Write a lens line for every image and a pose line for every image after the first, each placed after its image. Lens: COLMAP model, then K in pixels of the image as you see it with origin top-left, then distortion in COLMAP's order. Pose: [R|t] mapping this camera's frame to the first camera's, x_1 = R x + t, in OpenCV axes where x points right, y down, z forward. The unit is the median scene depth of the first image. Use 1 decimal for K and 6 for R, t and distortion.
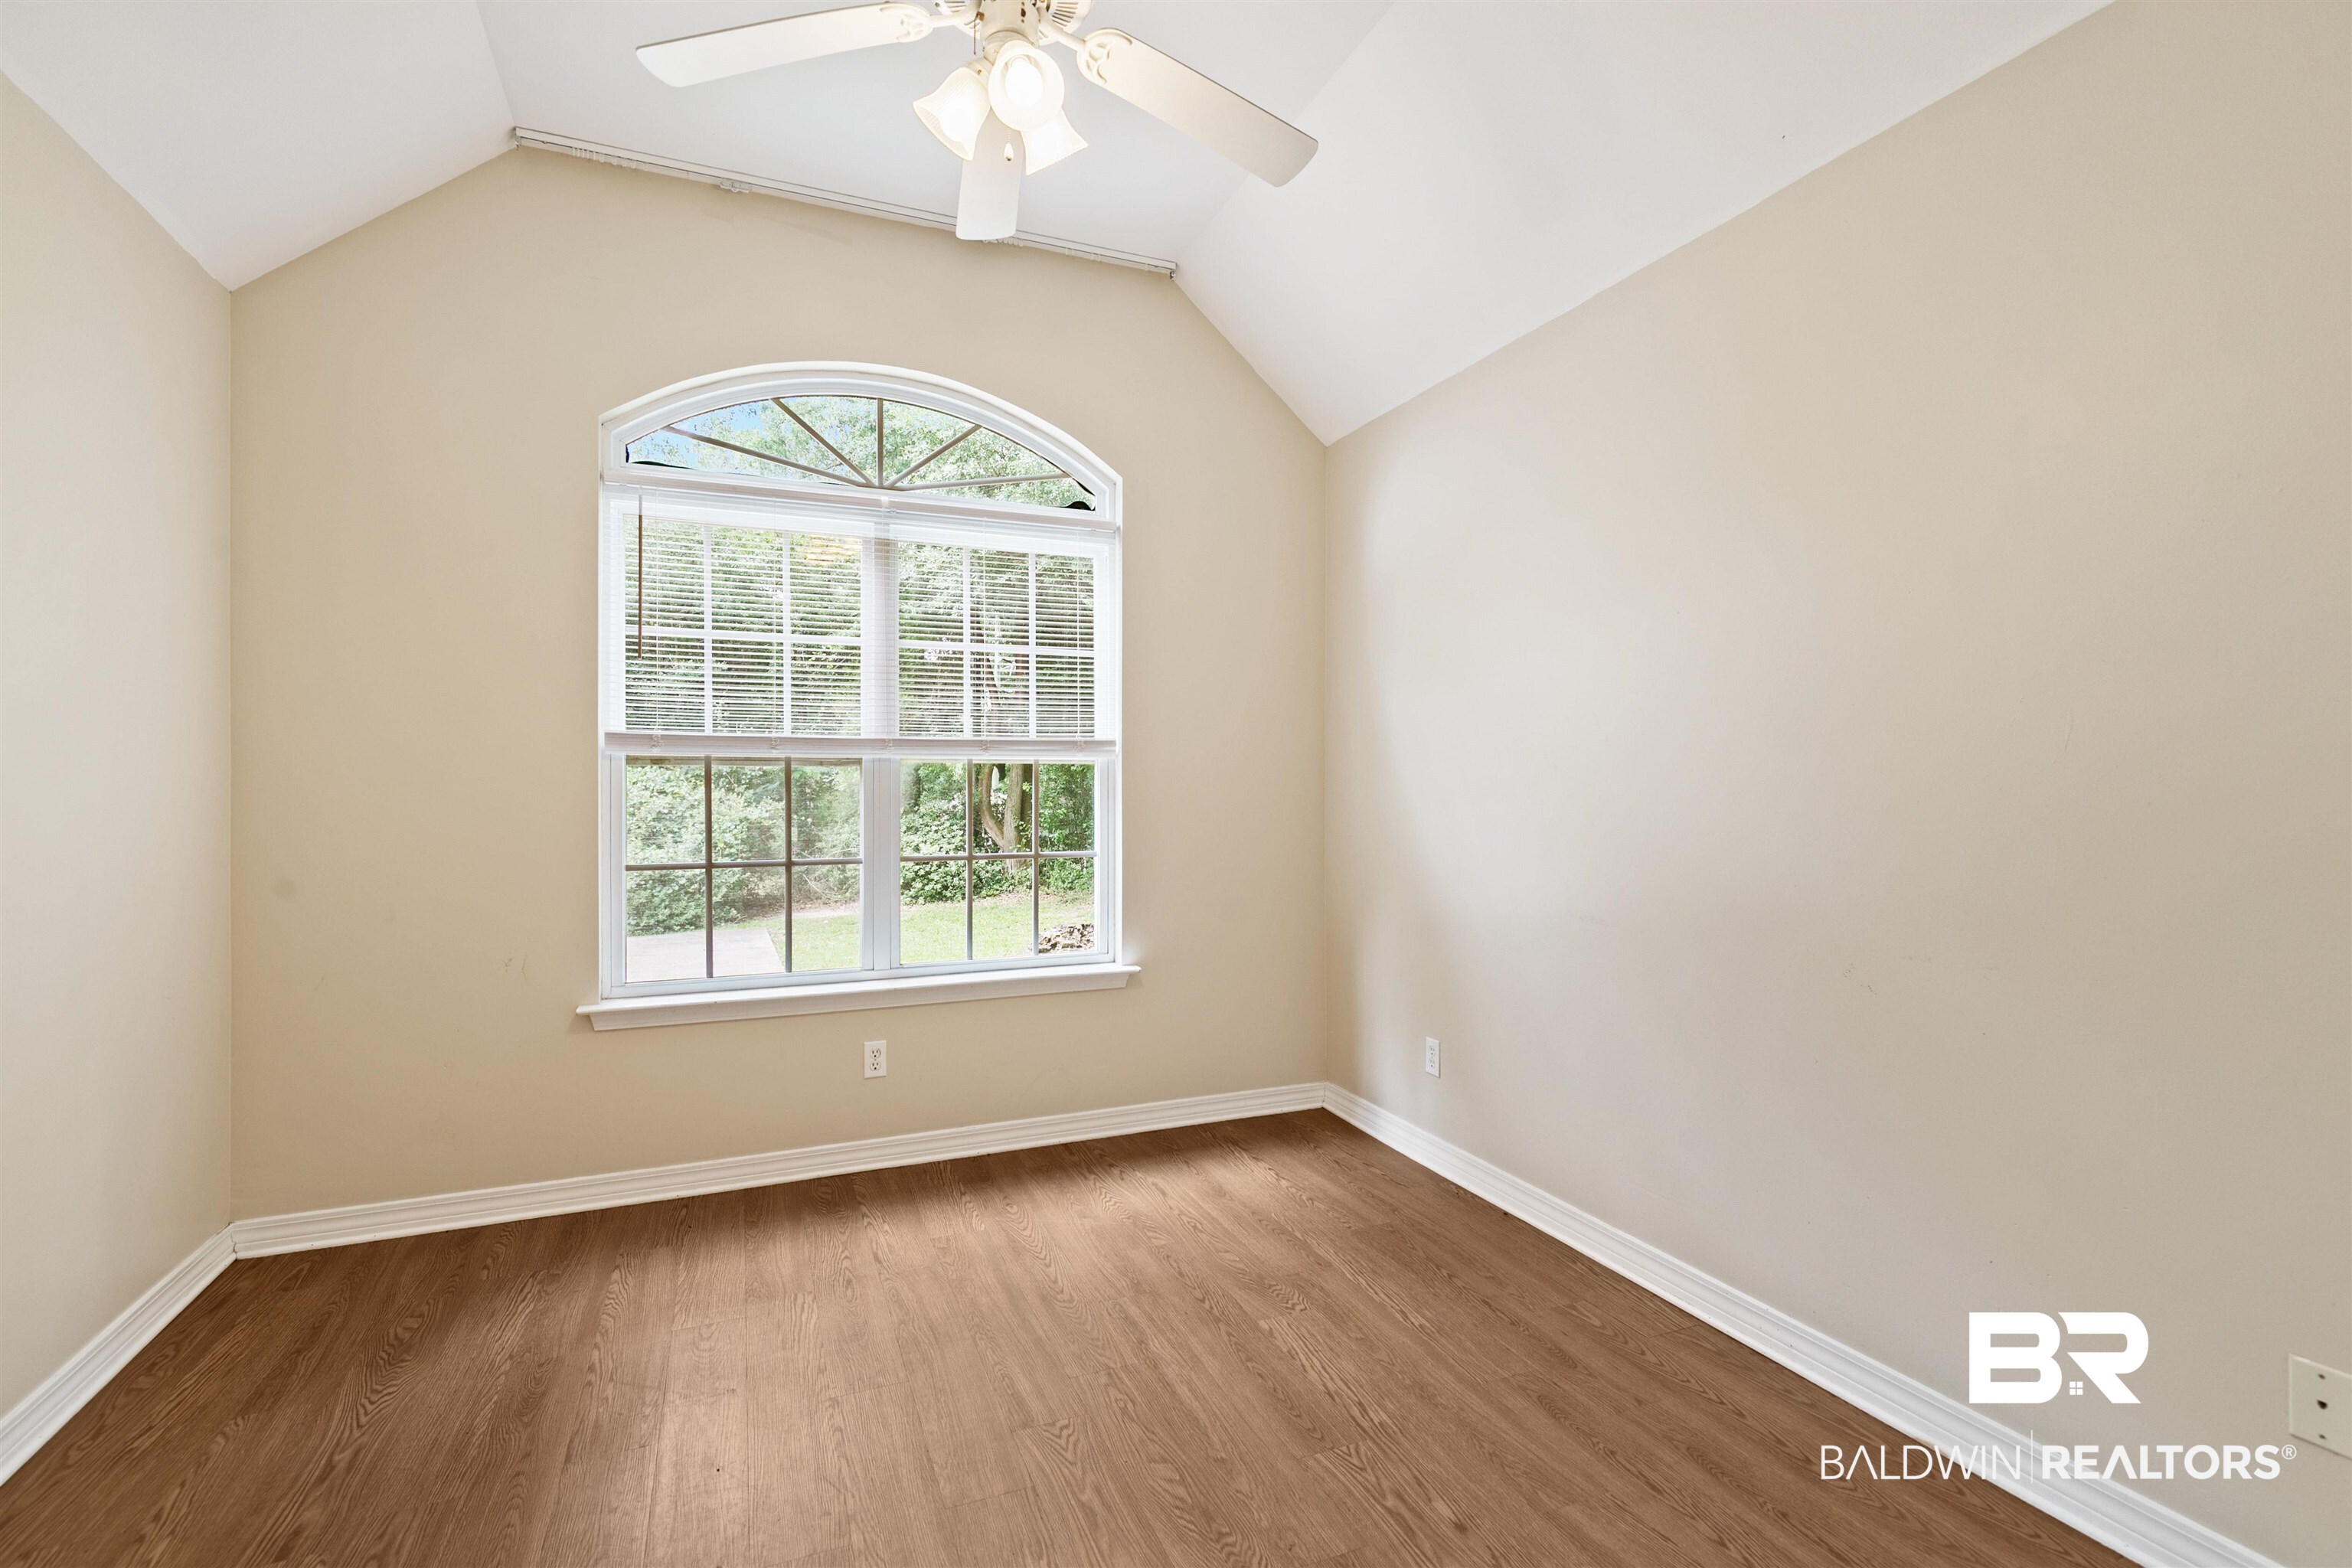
lens RADIAL K [[1061.4, 0, 1179.0], [0, 1061.4, 770.0], [0, 0, 1]] dist [0.009372, -0.000084]
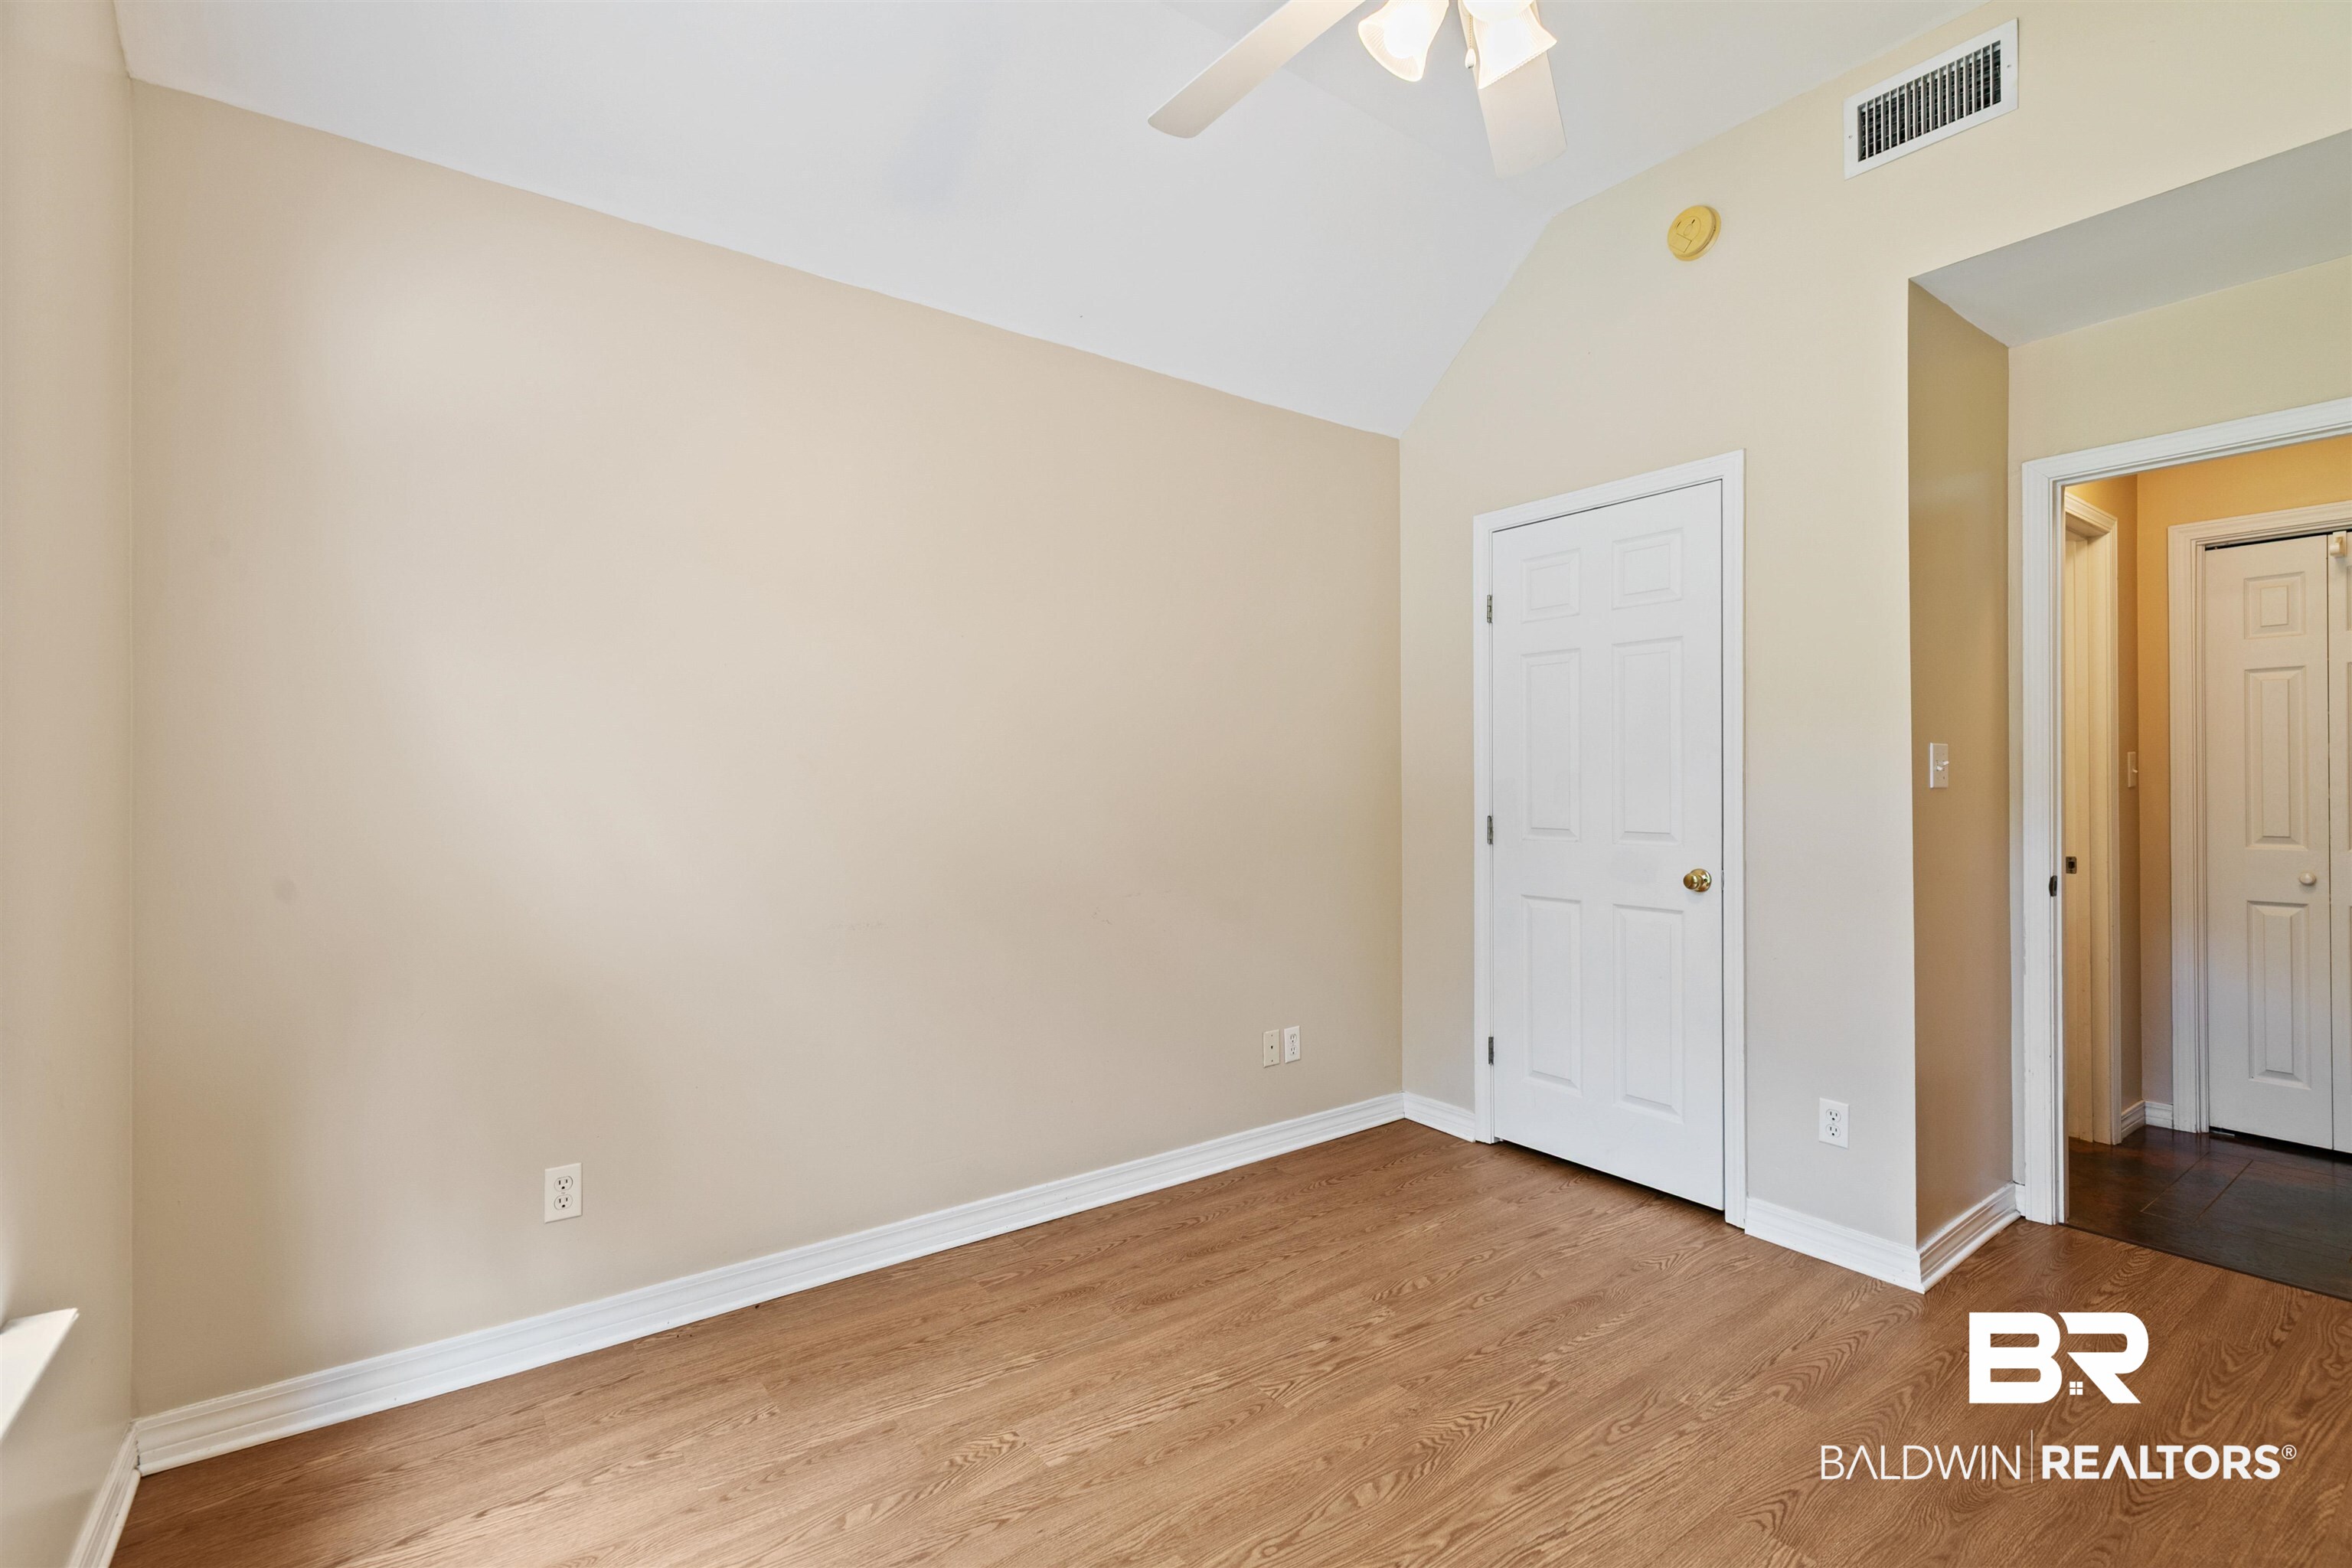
lens RADIAL K [[1061.4, 0, 1179.0], [0, 1061.4, 770.0], [0, 0, 1]] dist [0.009372, -0.000084]
pose [[-0.244053, 0.012673, 0.969679, -0.677032], [-0.011460, 0.999807, -0.015951, 0.011143], [-0.969694, -0.015005, -0.243860, 1.036041]]
